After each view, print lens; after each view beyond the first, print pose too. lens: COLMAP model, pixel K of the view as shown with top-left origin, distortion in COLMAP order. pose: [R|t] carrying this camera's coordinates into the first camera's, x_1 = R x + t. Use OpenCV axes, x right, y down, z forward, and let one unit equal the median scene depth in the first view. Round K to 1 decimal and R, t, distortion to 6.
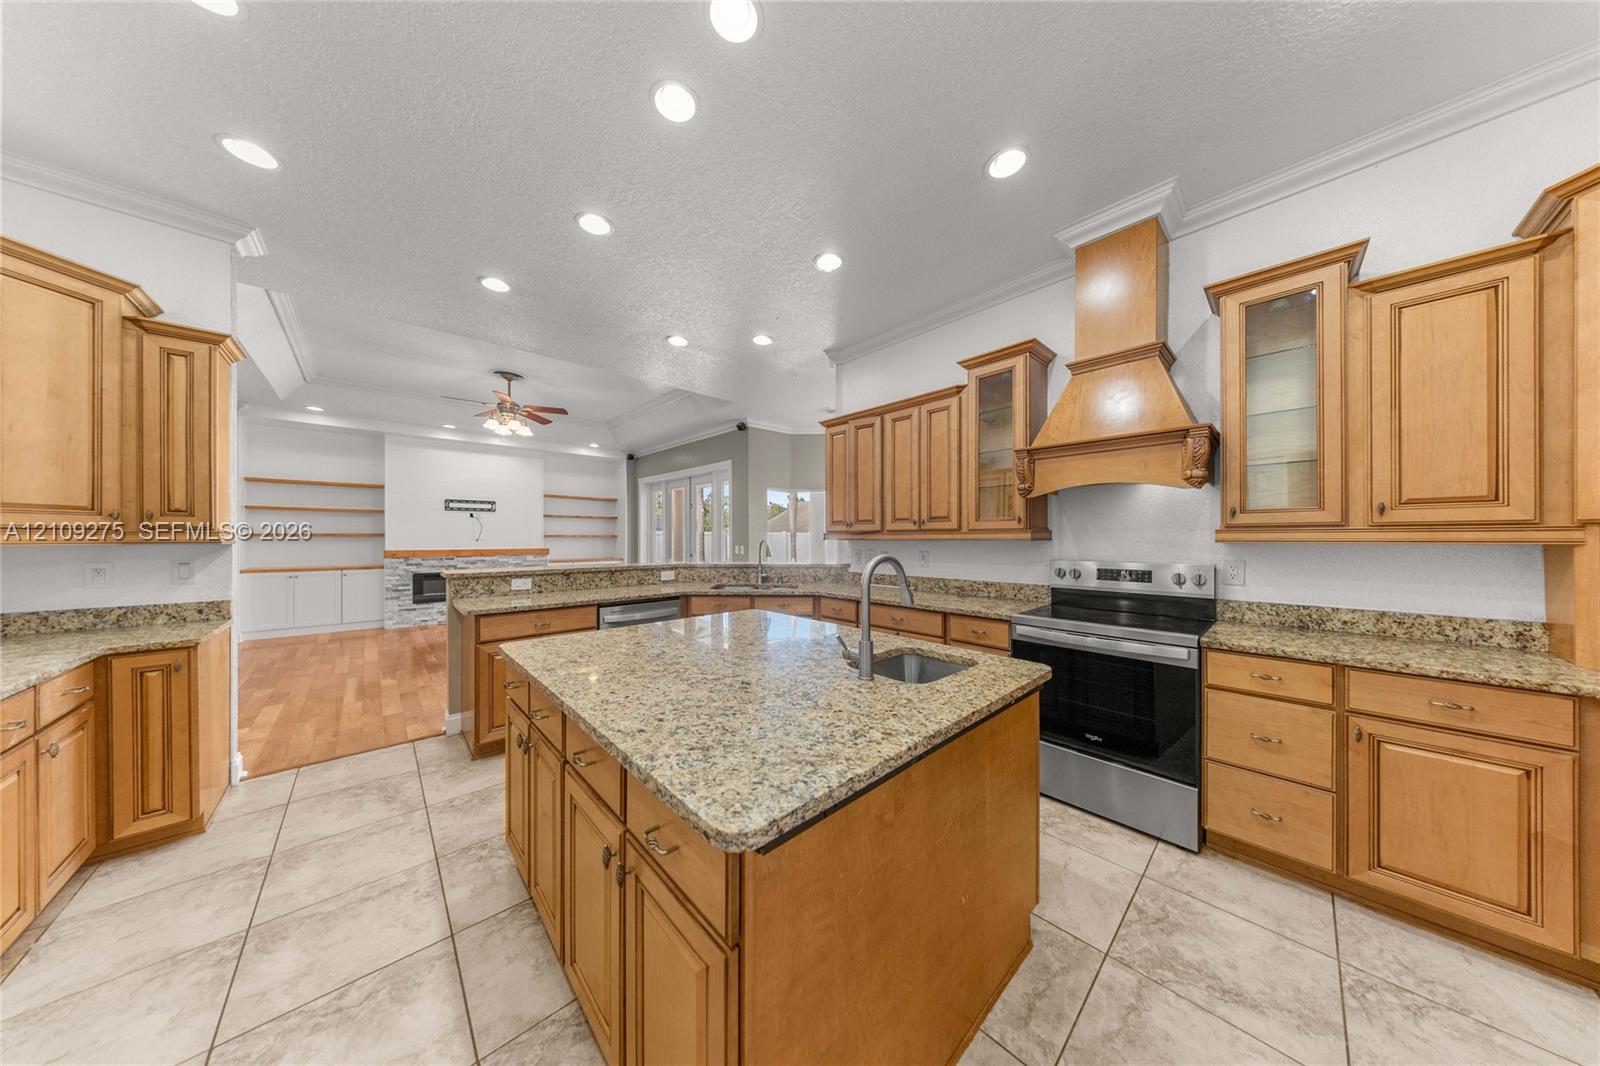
lens RADIAL K [[465.1, 0, 807.4], [0, 465.1, 534.9], [0, 0, 1]] dist [-0.002252, -0.000081]
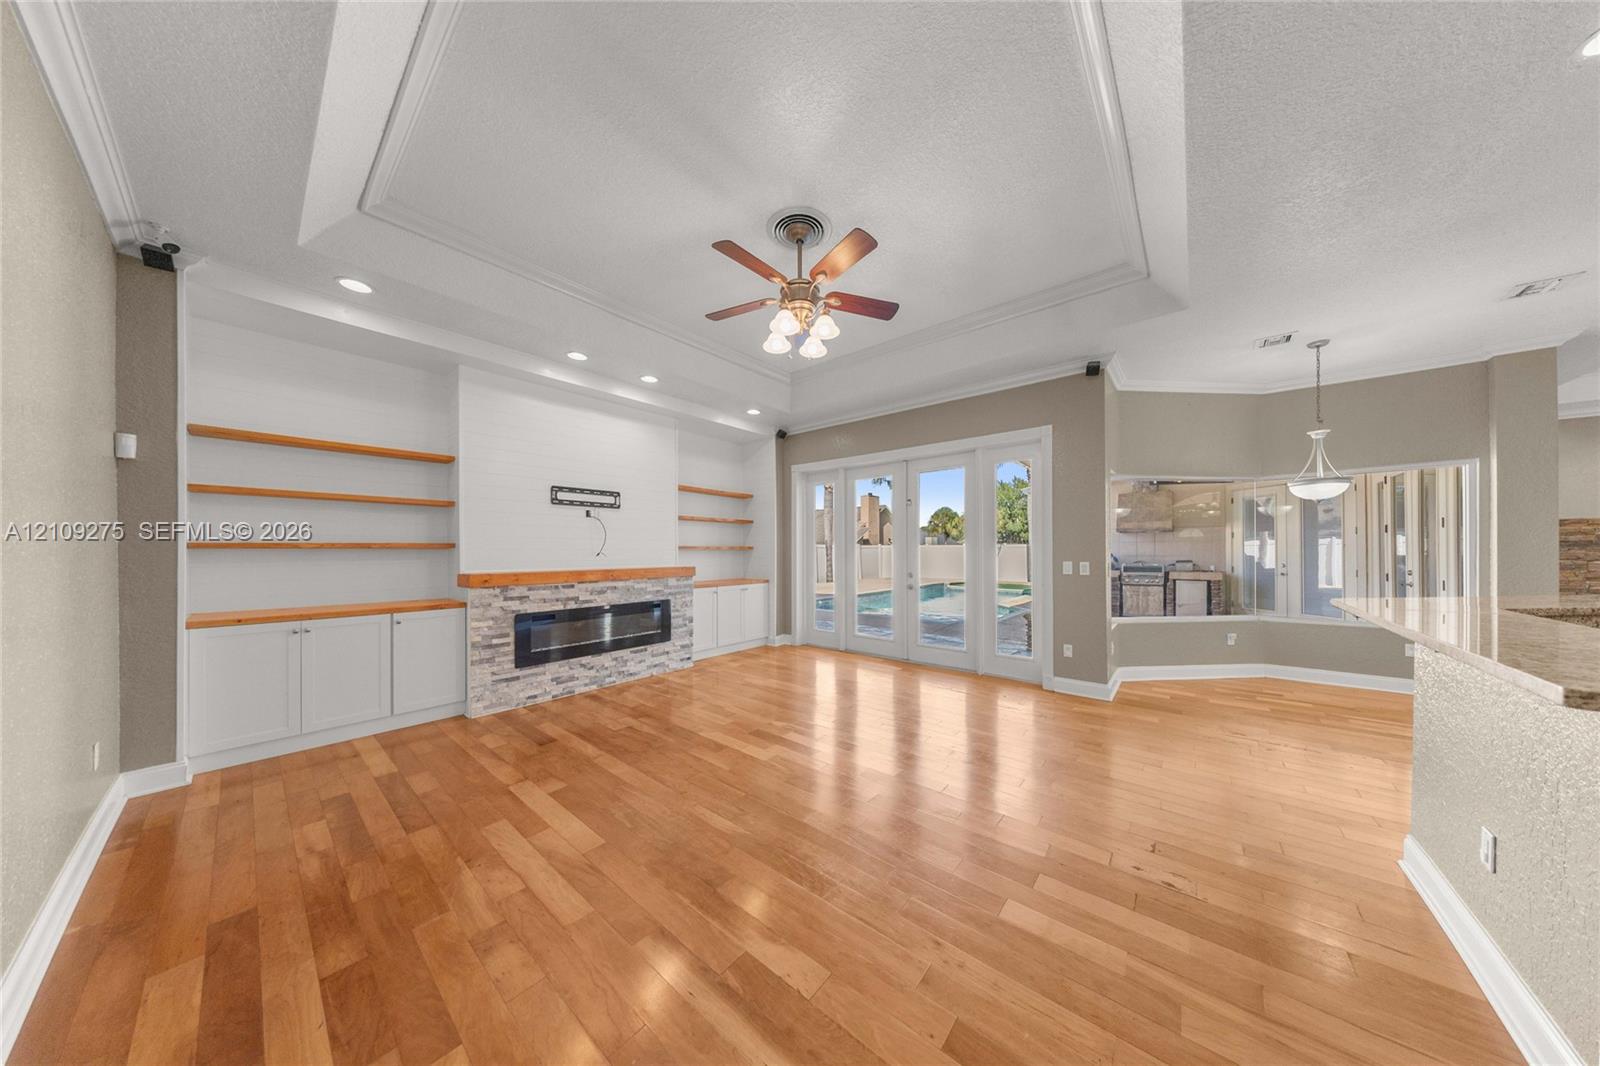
lens RADIAL K [[465.1, 0, 801.9], [0, 465.1, 546.5], [0, 0, 1]] dist [-0.002252, -0.000081]
pose [[0.992393, -0.005347, 0.122996, -0.564199], [0.006075, 0.999966, -0.005543, 0.006546], [-0.122962, 0.006248, 0.992392, 0.393228]]
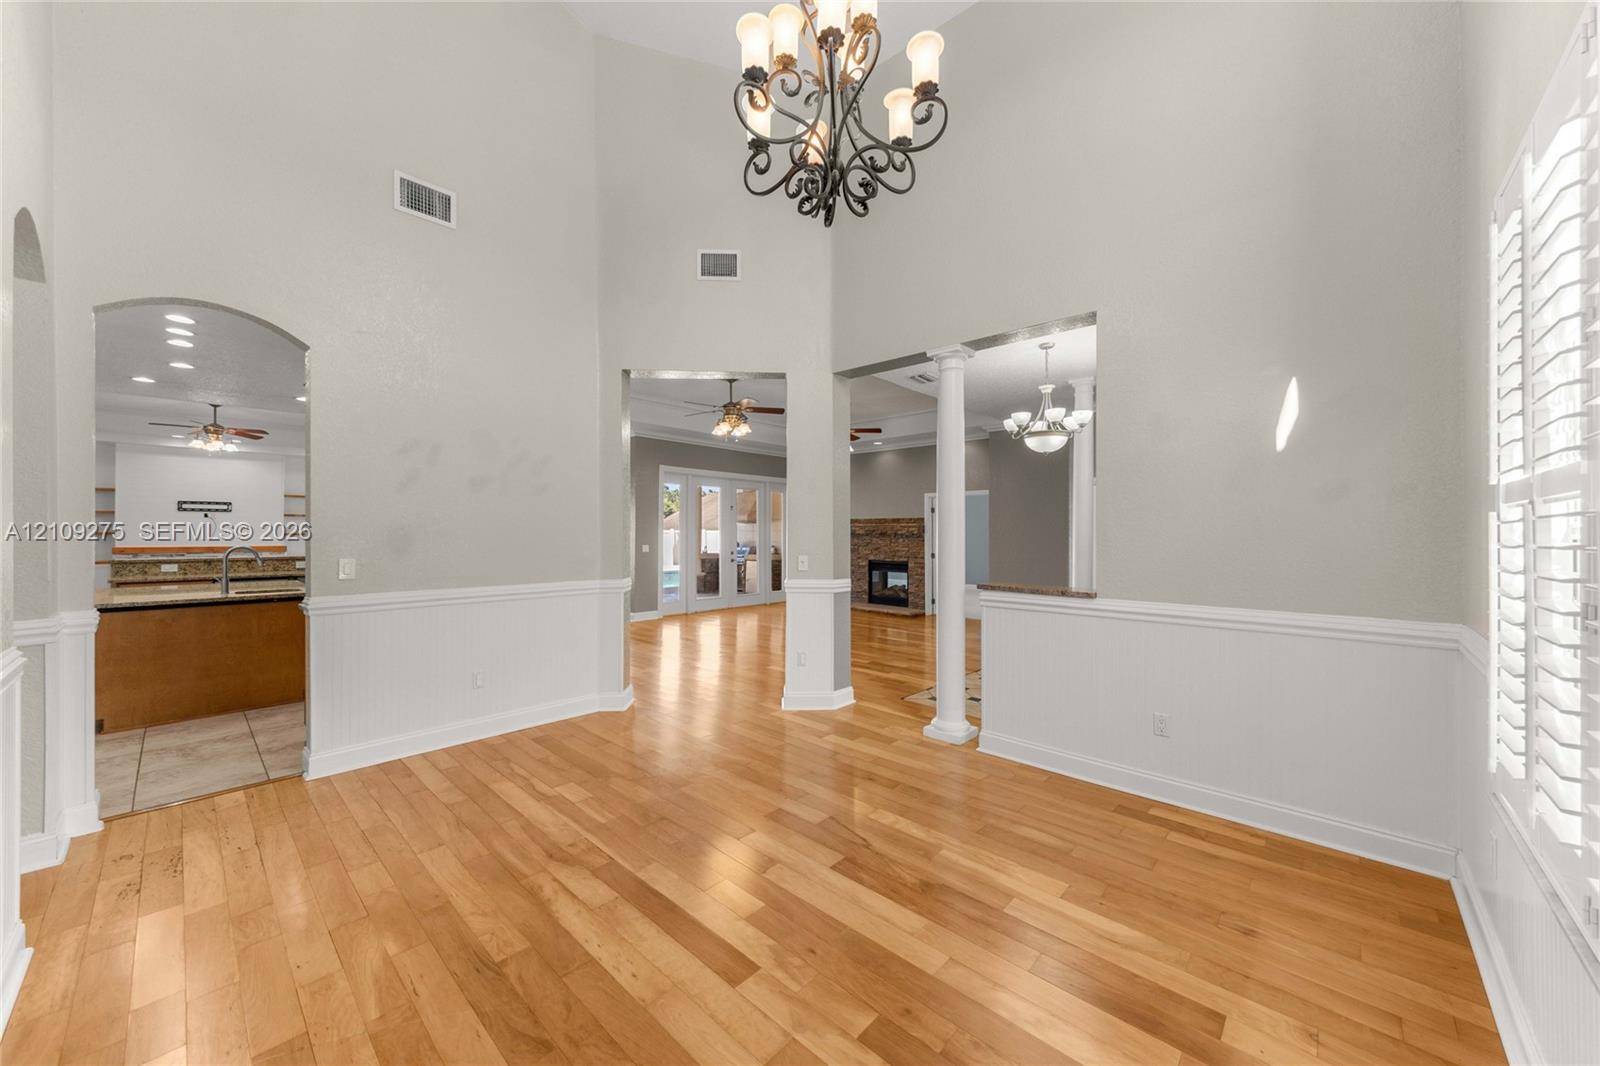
lens RADIAL K [[584.1, 0, 793.8], [0, 584.1, 536.5], [0, 0, 1]] dist [0.000909, -0.000015]
pose [[0.998211, -0.000752, 0.059779, 0.621523], [-0.000006, 0.999920, 0.012668, -0.010641], [-0.059784, -0.012645, 0.998131, -0.492646]]
